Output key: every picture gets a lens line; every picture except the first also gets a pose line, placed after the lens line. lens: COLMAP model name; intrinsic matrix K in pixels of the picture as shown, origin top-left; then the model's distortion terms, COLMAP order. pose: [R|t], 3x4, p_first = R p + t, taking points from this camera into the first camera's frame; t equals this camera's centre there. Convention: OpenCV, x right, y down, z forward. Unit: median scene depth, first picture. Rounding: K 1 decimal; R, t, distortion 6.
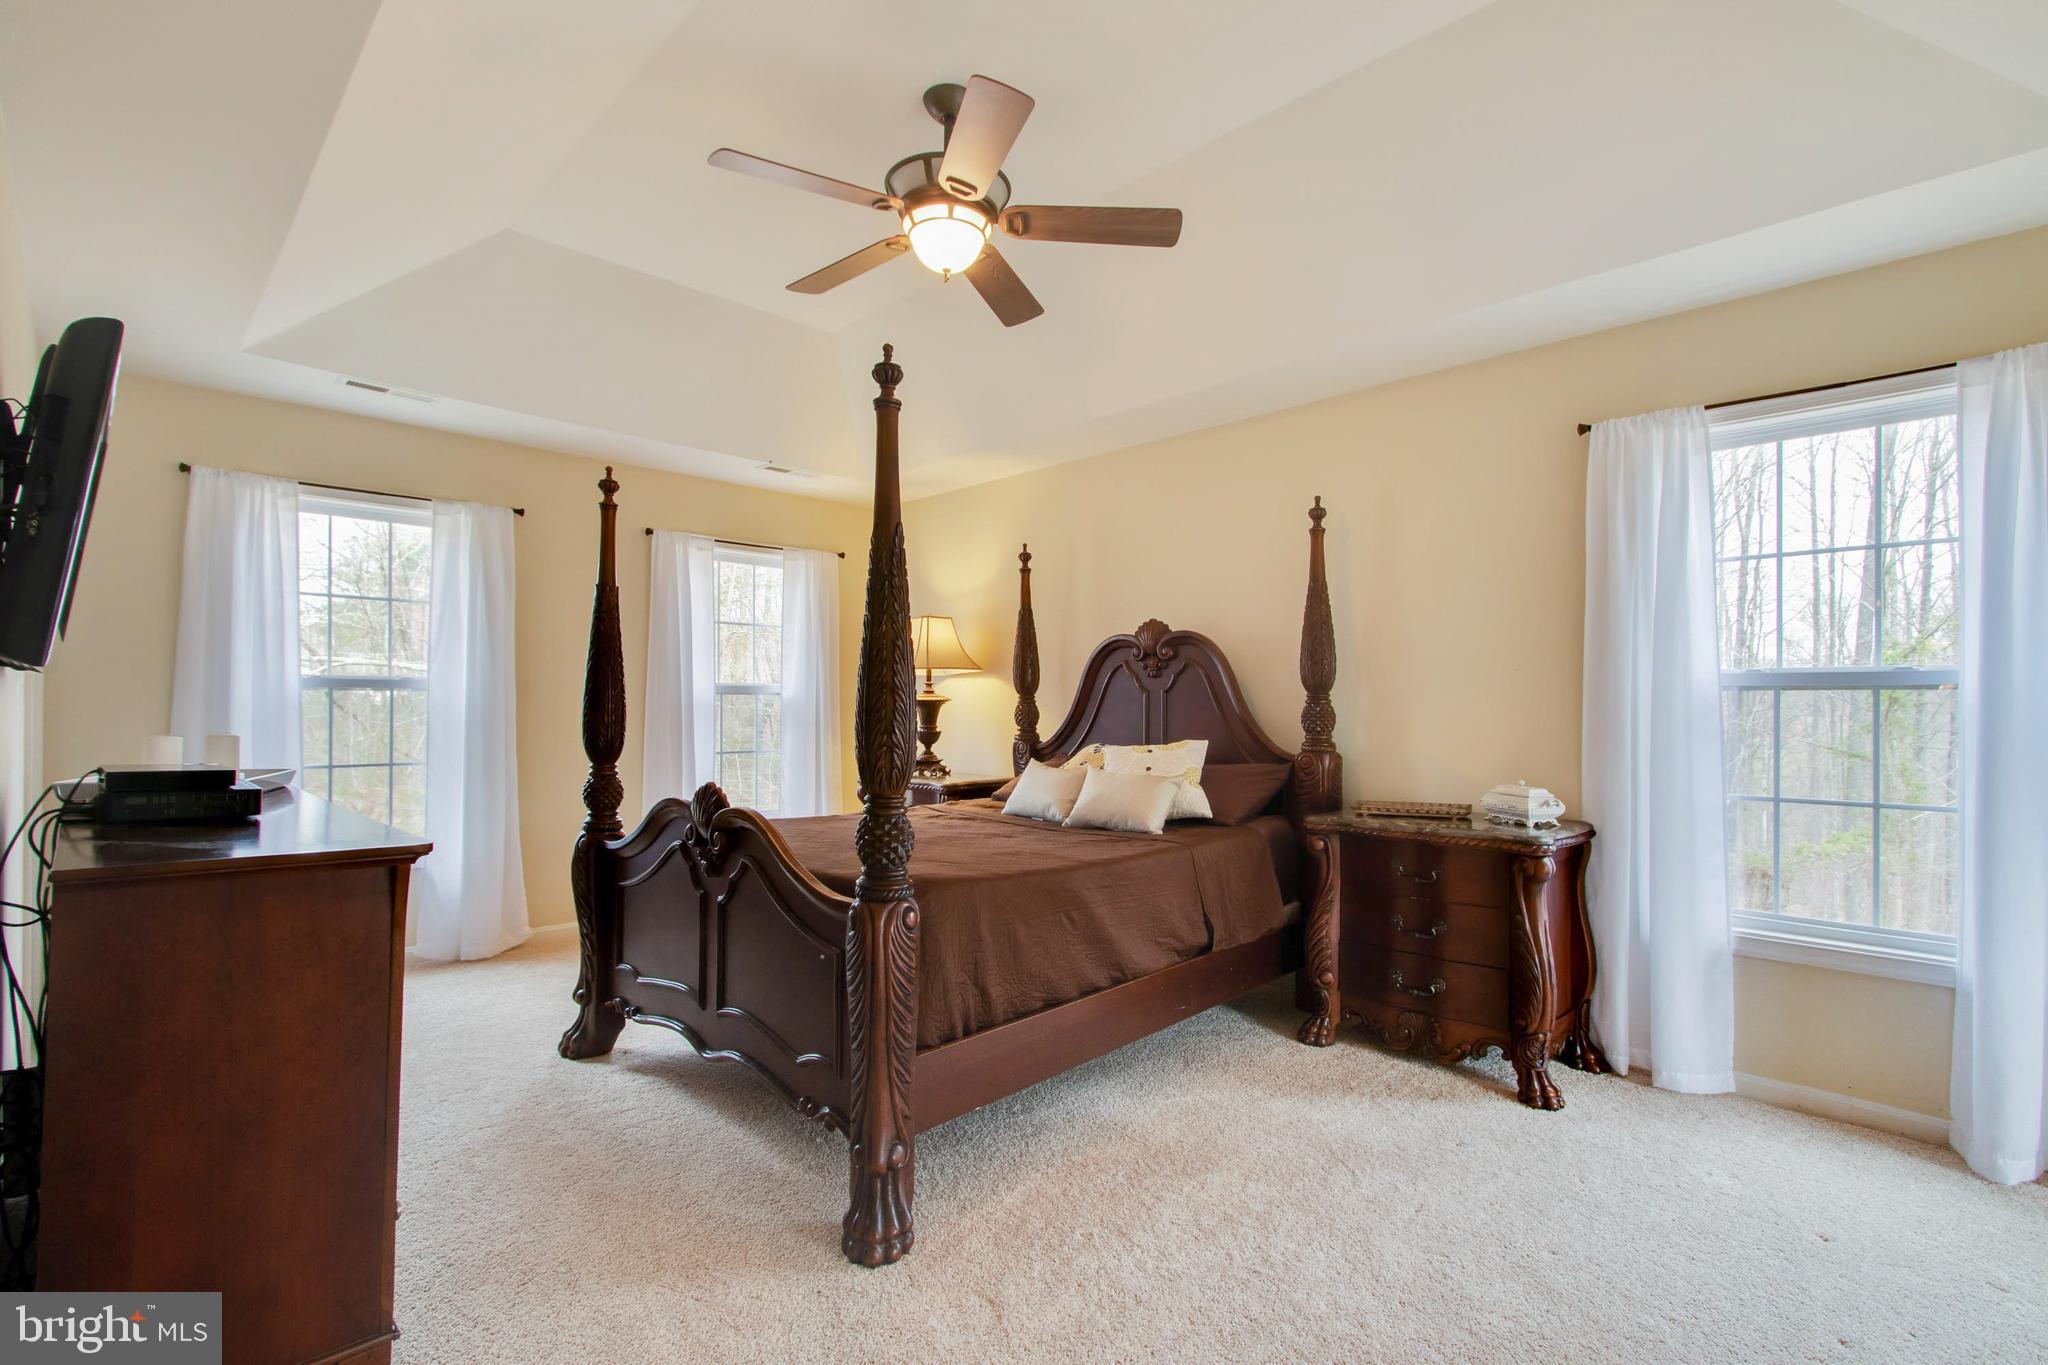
lens RADIAL K [[953.2, 0, 1028.7], [0, 953.2, 694.2], [0, 0, 1]] dist [-0.008202, -0.001144]
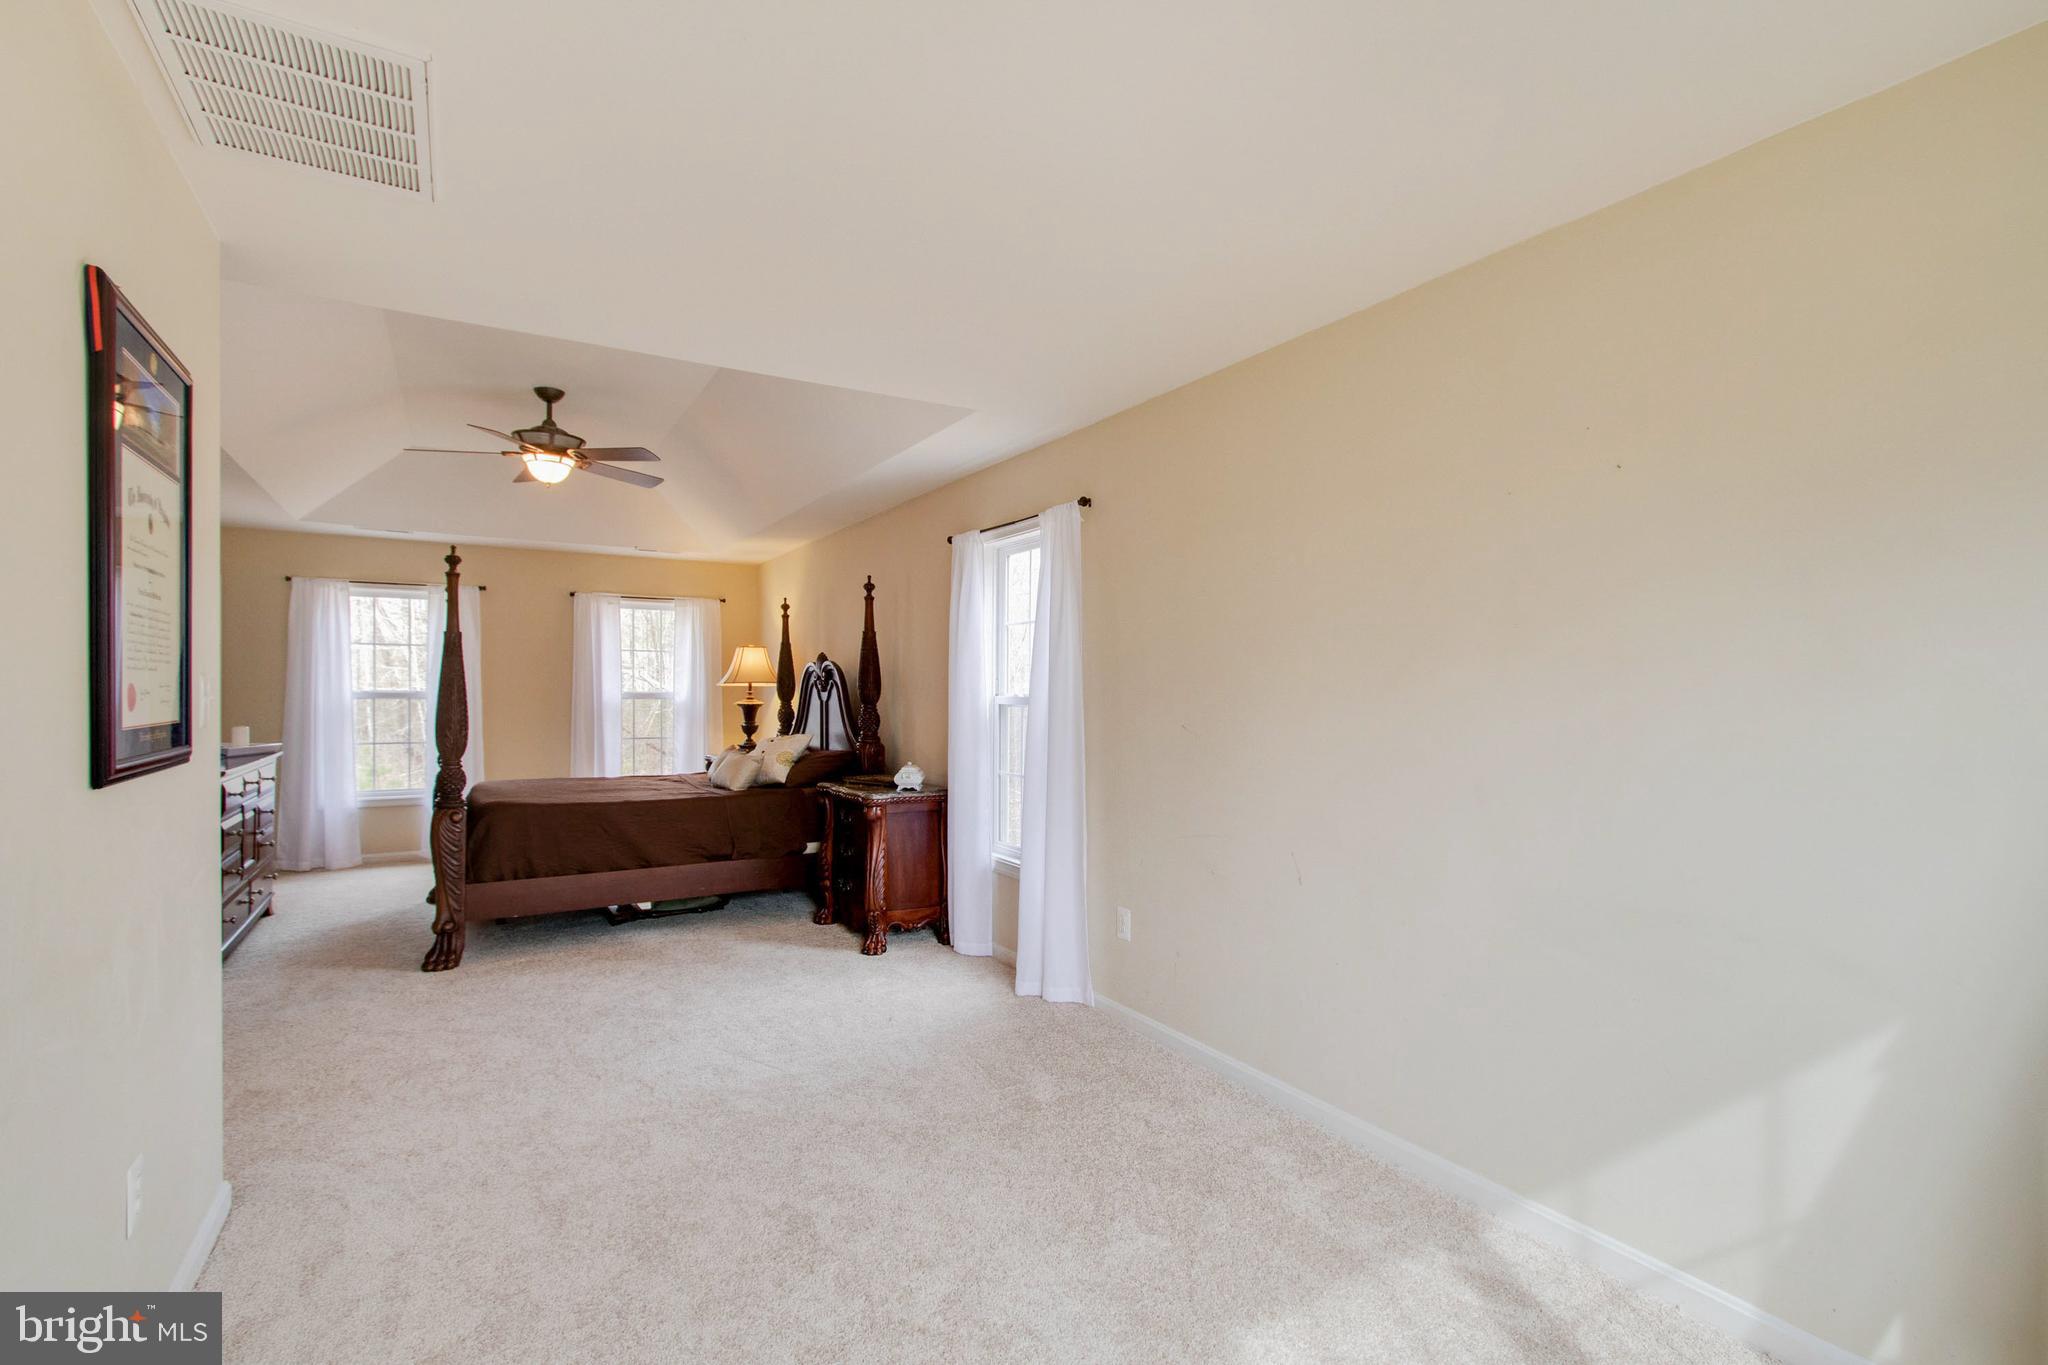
lens RADIAL K [[953.2, 0, 1018.1], [0, 953.2, 681.0], [0, 0, 1]] dist [-0.008202, -0.001144]
pose [[0.971320, -0.003835, -0.237743, 1.012465], [0.003715, 0.999993, -0.000954, -0.040049], [0.237745, 0.000043, 0.971328, -0.487726]]
